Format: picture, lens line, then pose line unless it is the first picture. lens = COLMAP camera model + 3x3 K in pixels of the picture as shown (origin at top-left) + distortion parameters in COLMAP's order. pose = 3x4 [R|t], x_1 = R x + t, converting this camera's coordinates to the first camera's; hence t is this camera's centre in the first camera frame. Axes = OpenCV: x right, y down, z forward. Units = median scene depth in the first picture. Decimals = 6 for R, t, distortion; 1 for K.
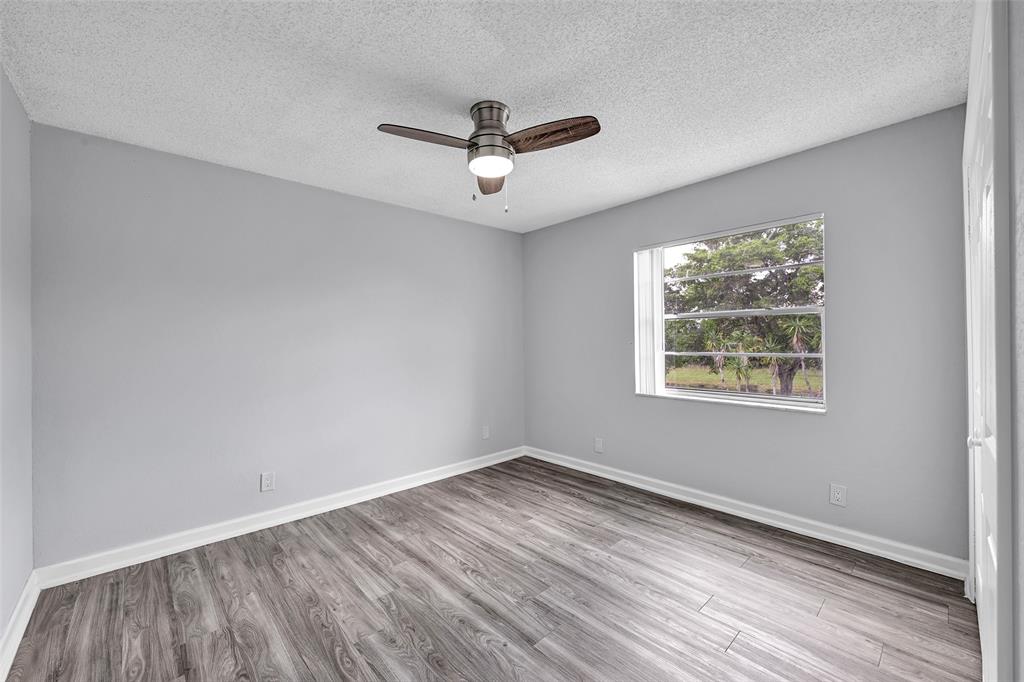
lens RADIAL K [[403.8, 0, 507.0], [0, 403.8, 339.7], [0, 0, 1]] dist [-0.000527, 0.000135]
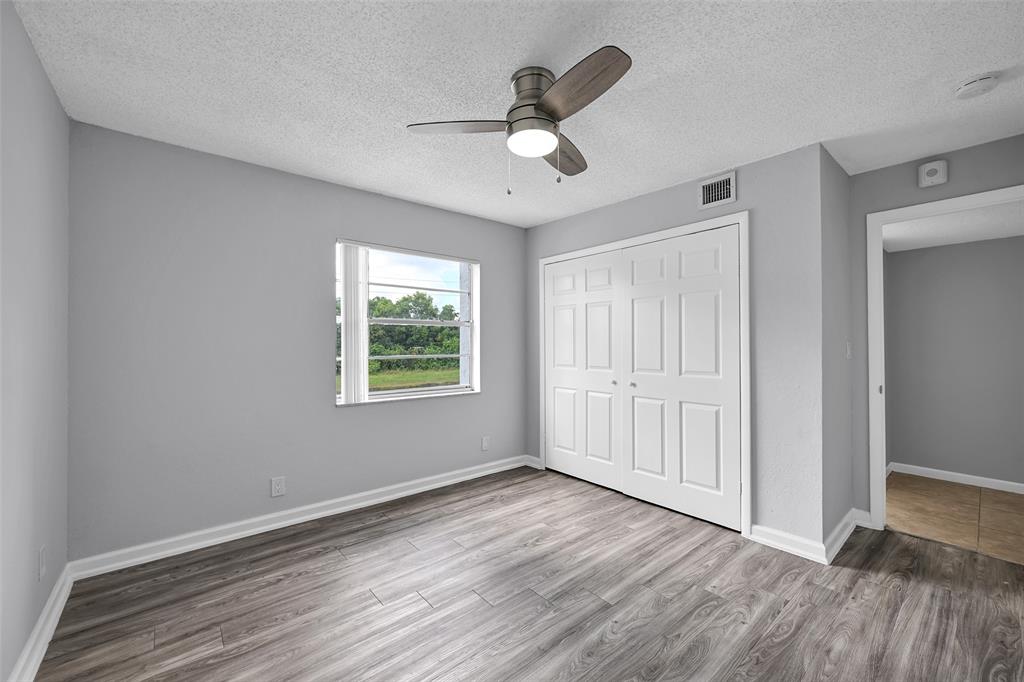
lens RADIAL K [[403.8, 0, 511.5], [0, 403.8, 340.7], [0, 0, 1]] dist [-0.000527, 0.000135]
pose [[0.045093, 0.019495, 0.998793, -0.585060], [-0.003229, 0.999807, -0.019369, 0.011333], [-0.998978, -0.002351, 0.045148, 0.646012]]
